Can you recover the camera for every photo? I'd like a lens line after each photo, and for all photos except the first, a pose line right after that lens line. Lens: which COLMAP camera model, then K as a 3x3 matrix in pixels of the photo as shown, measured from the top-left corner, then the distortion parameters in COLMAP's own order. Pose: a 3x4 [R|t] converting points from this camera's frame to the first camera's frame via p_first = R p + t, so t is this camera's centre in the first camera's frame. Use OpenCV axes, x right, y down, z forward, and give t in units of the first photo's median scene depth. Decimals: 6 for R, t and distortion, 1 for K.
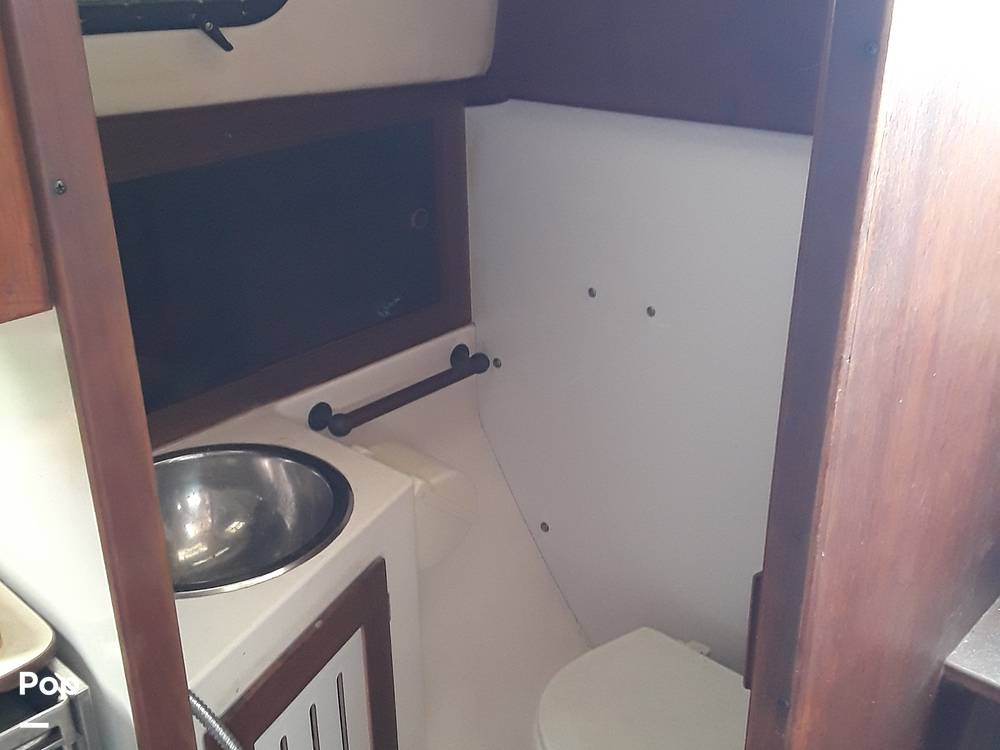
lens RADIAL K [[1100.1, 0, 501.0], [0, 1100.1, 390.2], [0, 0, 1]] dist [0.111368, -0.002463]
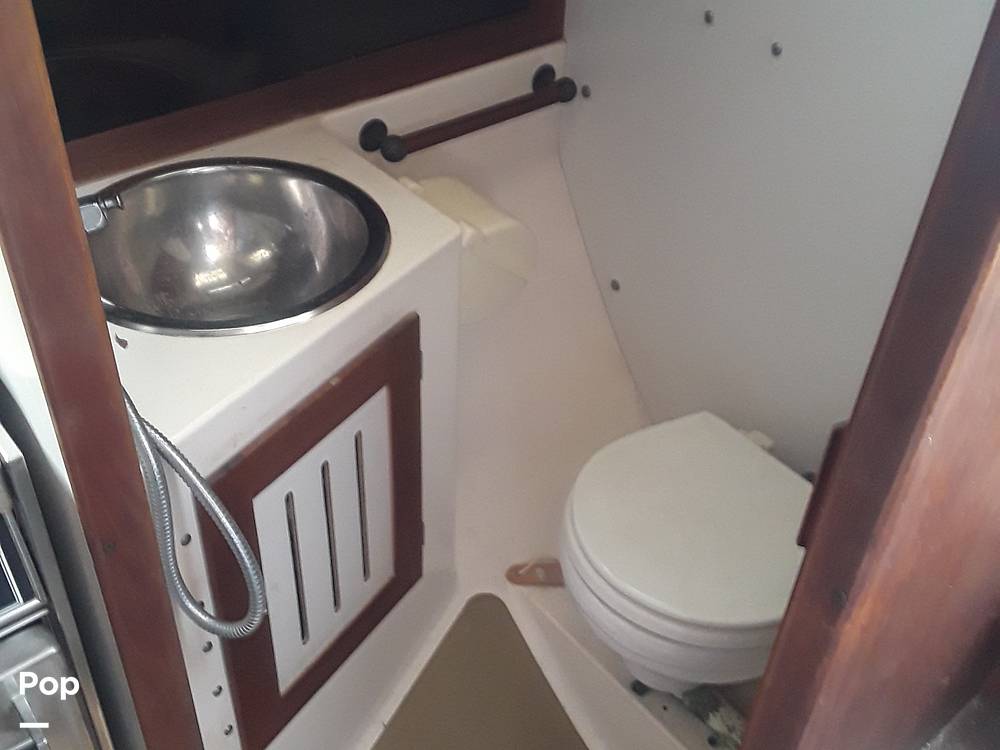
lens RADIAL K [[1100.1, 0, 501.0], [0, 1100.1, 390.2], [0, 0, 1]] dist [0.111368, -0.002463]
pose [[0.989158, 0.131044, -0.066285, 0.025360], [-0.109805, 0.959697, 0.258699, -0.024915], [0.097514, -0.248616, 0.963681, 0.133320]]
